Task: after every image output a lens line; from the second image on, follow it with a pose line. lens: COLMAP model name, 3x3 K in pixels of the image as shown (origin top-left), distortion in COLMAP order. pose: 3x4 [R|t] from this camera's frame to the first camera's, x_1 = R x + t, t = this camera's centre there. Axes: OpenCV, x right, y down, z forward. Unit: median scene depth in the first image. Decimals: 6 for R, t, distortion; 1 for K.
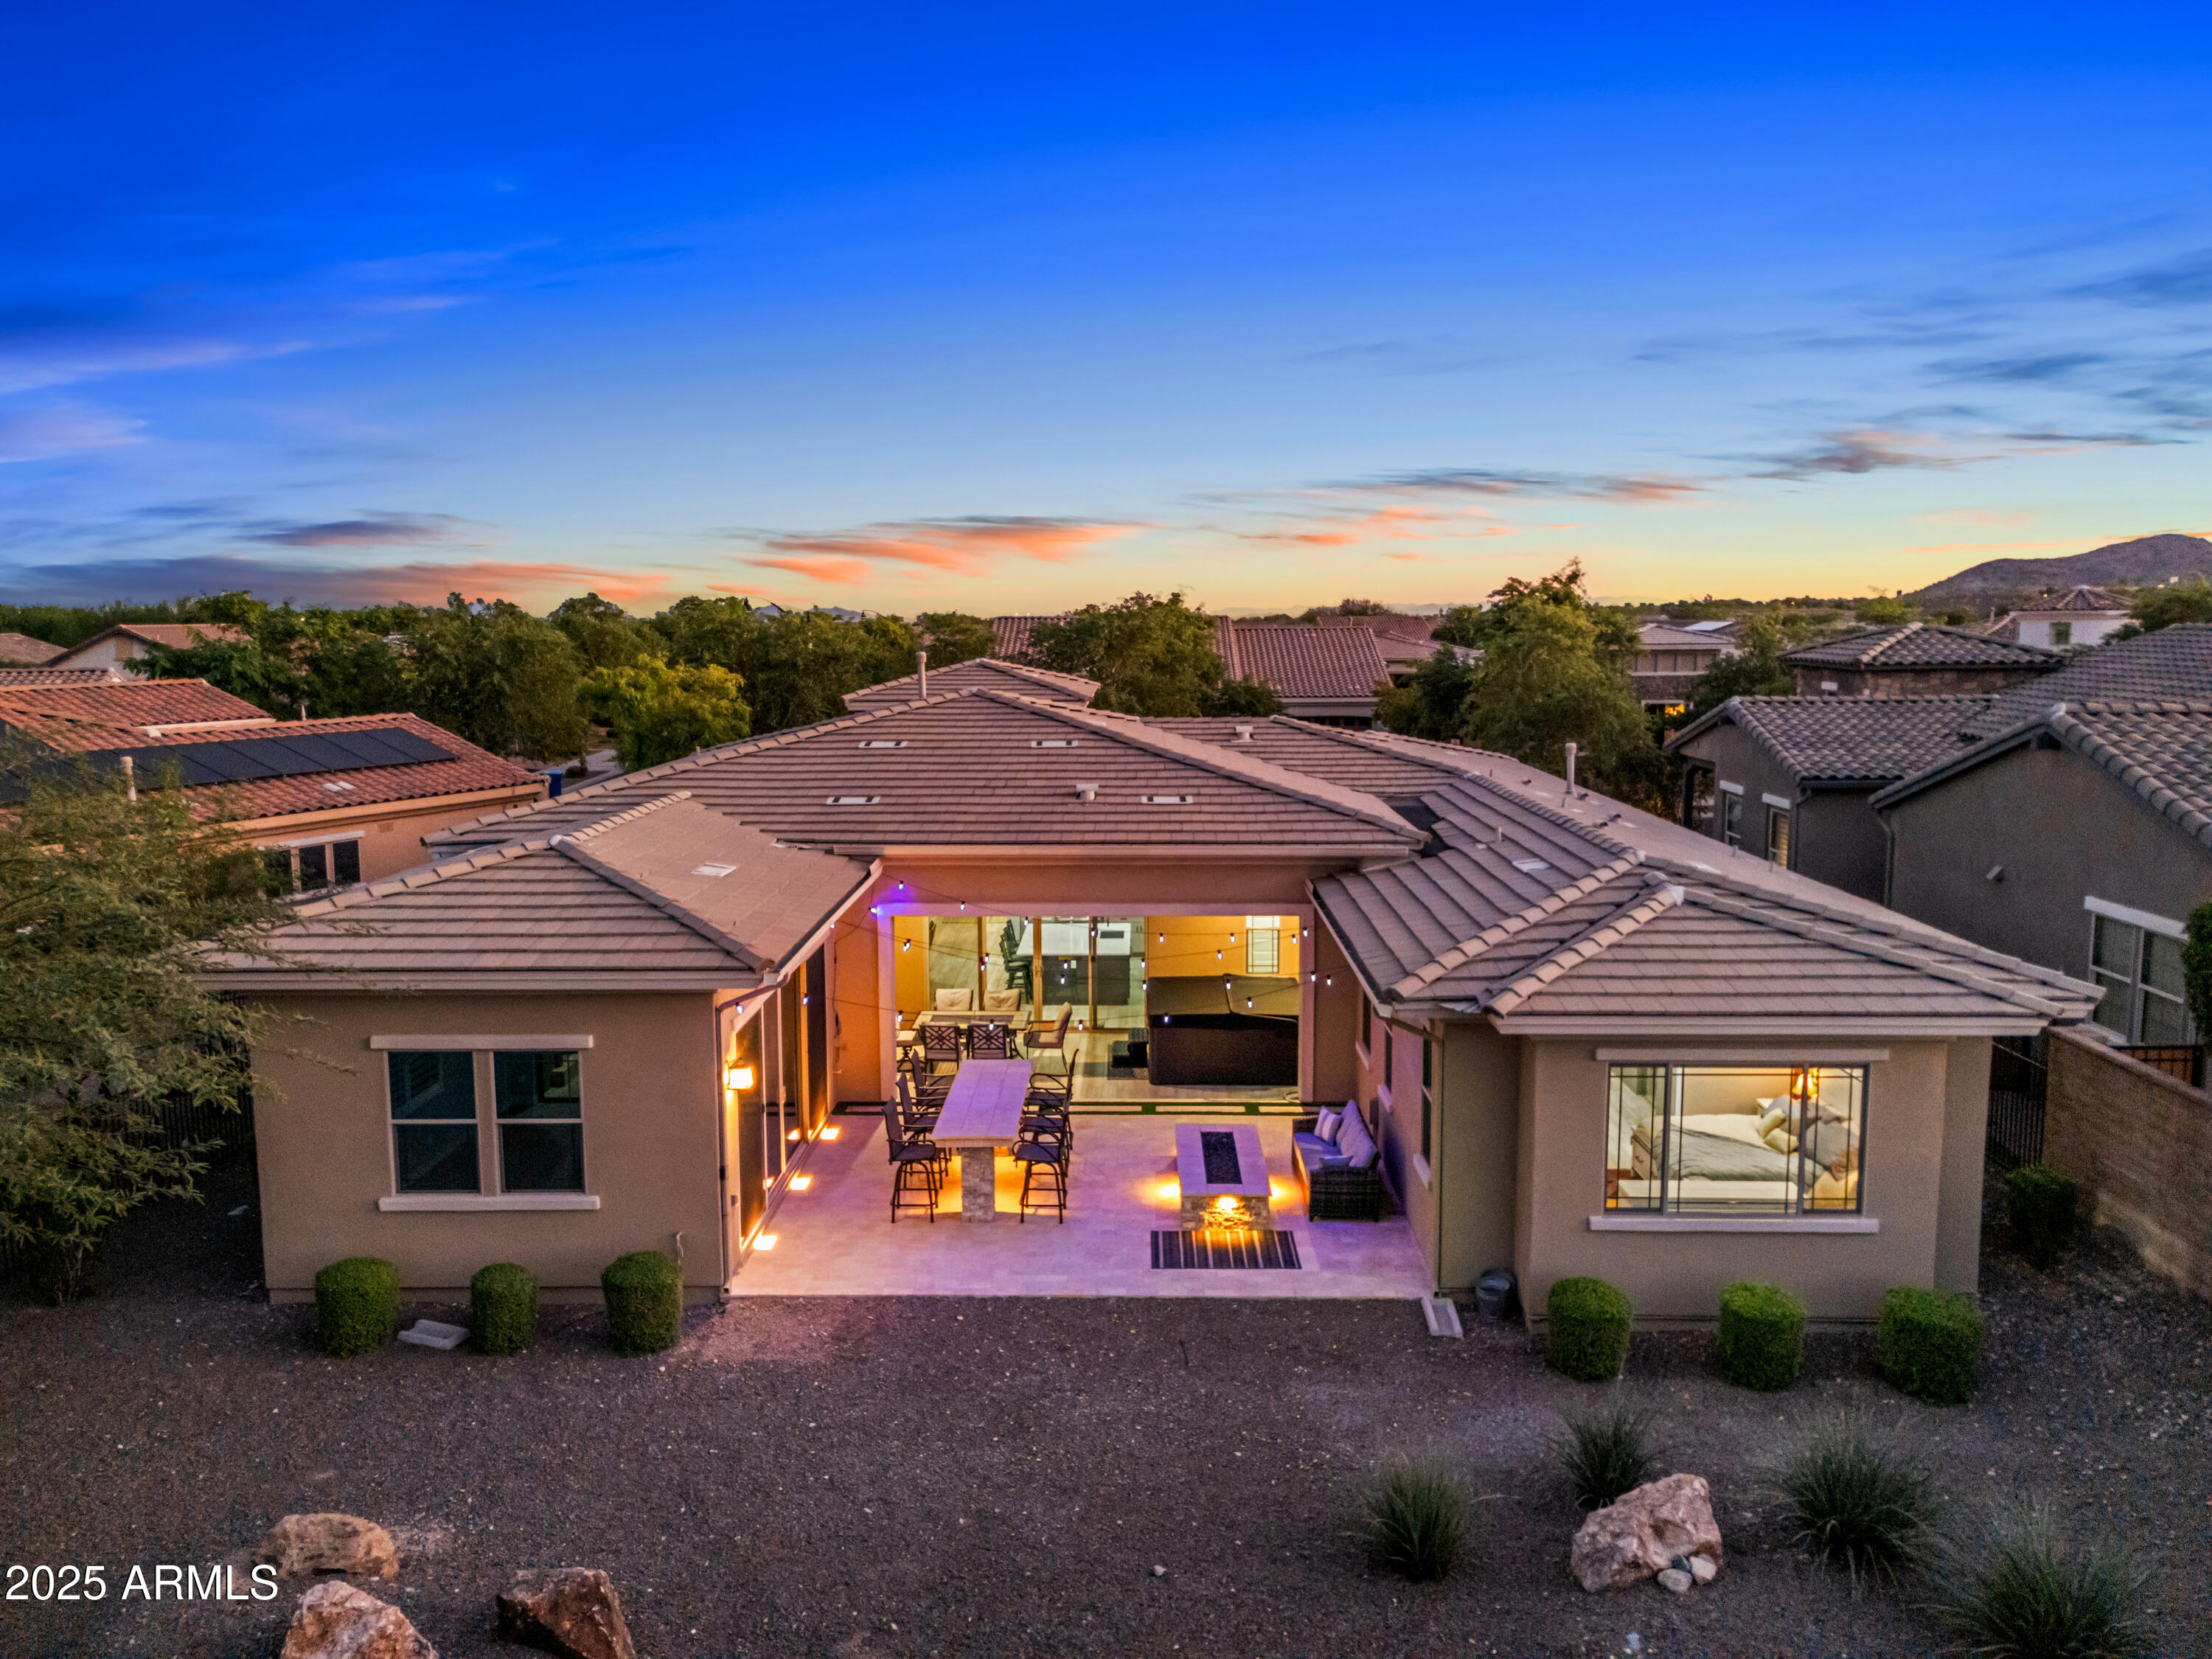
lens RADIAL K [[1640.7, 0, 1101.1], [0, 1640.7, 834.4], [0, 0, 1]] dist [0.054982, -0.022307]
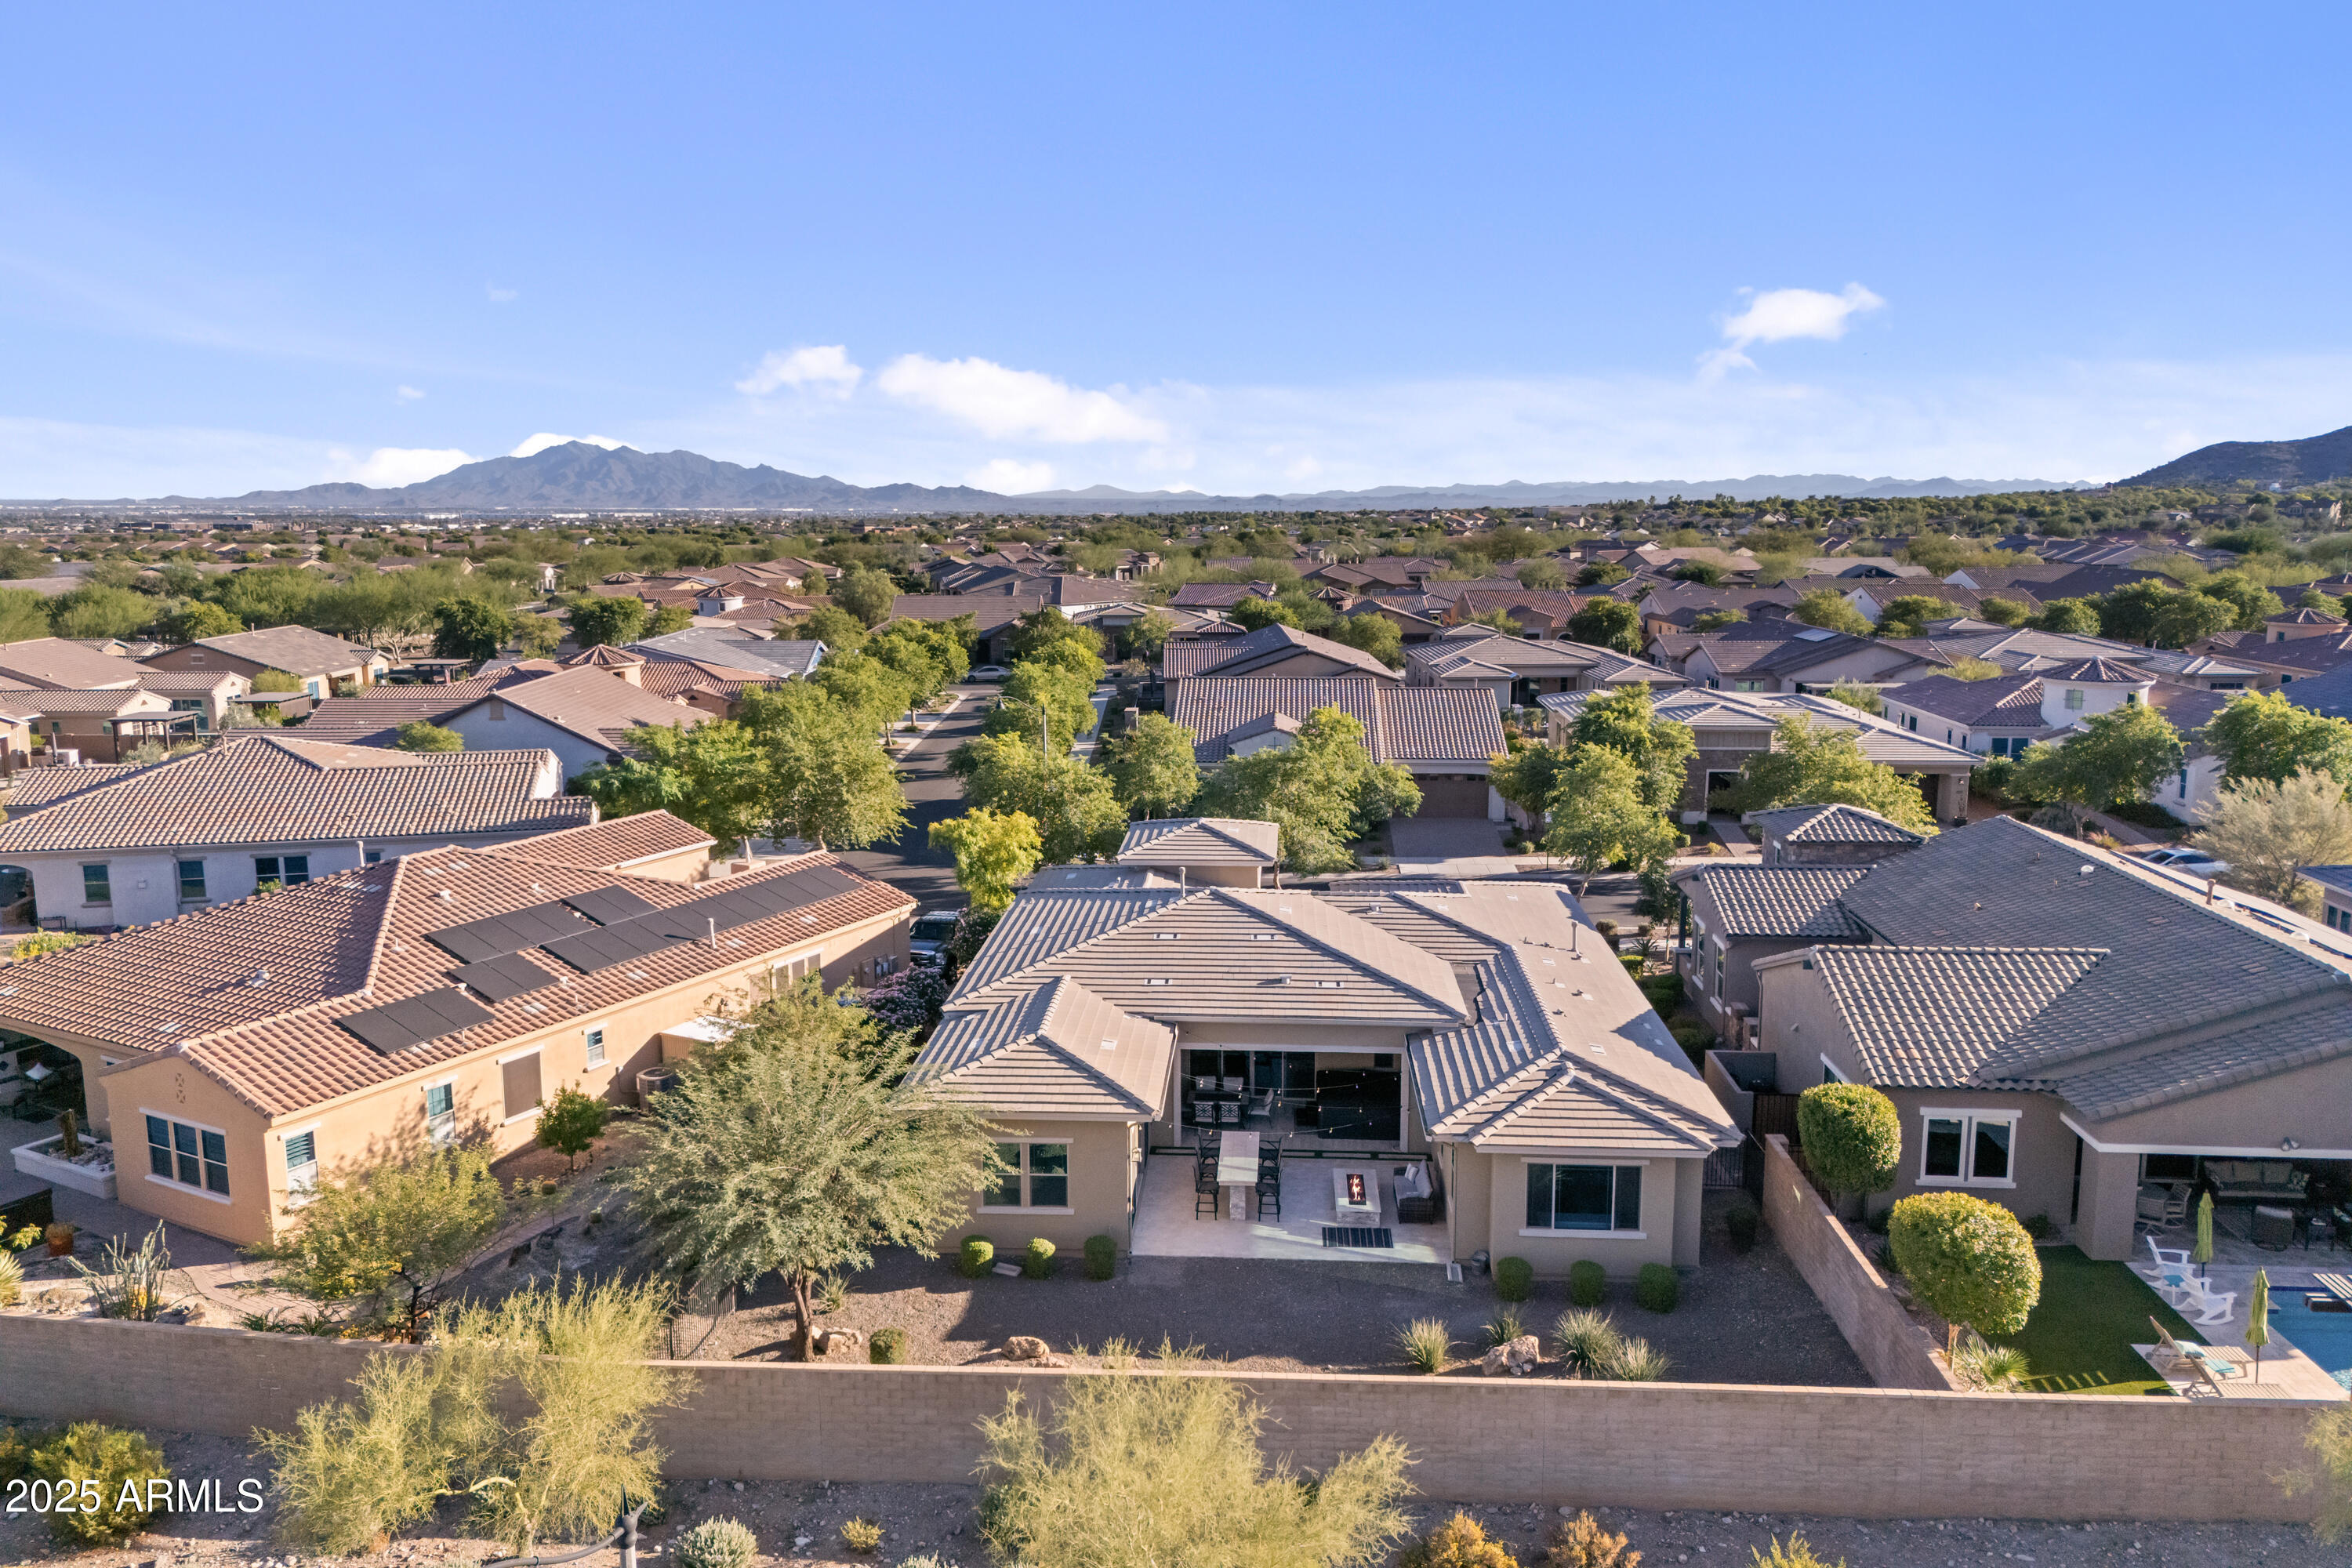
lens RADIAL K [[1756.1, 0, 1178.5], [0, 1756.1, 790.6], [0, 0, 1]] dist [0.058914, -0.044543]
pose [[0.999287, 0.008255, -0.036832, -0.075959], [-0.006932, 0.999331, 0.035898, -0.400429], [0.037104, -0.035617, 0.998676, -1.248108]]
